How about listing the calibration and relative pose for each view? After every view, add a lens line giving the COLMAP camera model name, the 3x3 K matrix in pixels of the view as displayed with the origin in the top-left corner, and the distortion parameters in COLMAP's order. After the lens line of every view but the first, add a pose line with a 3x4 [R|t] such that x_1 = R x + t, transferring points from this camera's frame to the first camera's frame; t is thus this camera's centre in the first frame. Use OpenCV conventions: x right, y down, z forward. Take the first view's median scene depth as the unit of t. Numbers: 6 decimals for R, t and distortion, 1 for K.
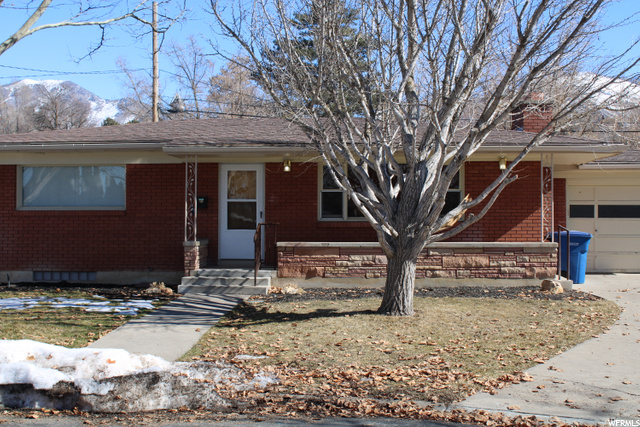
lens RADIAL K [[826.6, 0, 320.0], [0, 826.6, 213.5], [0, 0, 1]] dist [-0.066009, 0.033017]
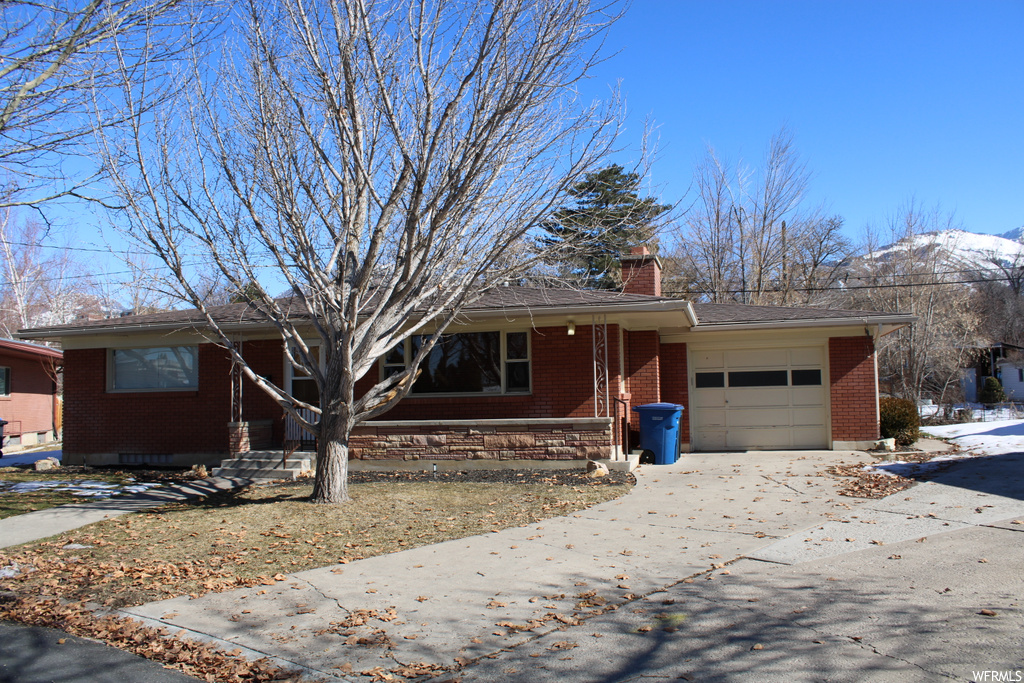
lens RADIAL K [[850.9, 0, 512.0], [0, 850.9, 341.5], [0, 0, 1]] dist [-0.165952, 0.148929]
pose [[0.982926, -0.034924, -0.180654, 0.444880], [0.024366, 0.997881, -0.060336, 0.009021], [0.182378, 0.054904, 0.981694, 0.134289]]
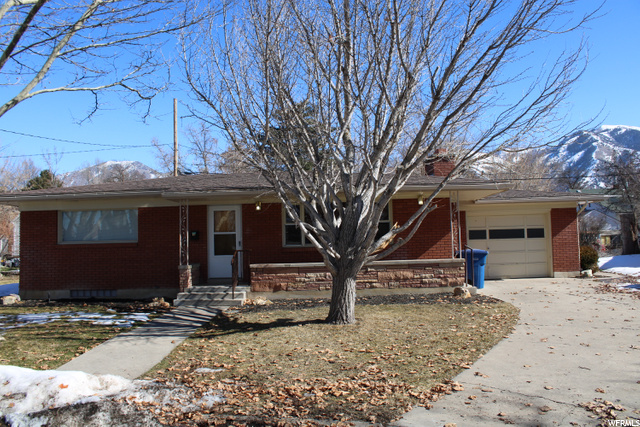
lens RADIAL K [[531.8, 0, 320.0], [0, 531.8, 213.5], [0, 0, 1]] dist [-0.165952, 0.148929]
pose [[0.998875, -0.024674, 0.040495, 0.033480], [0.026808, 0.998233, -0.053025, 0.002430], [-0.039115, 0.054051, 0.997772, 0.213917]]
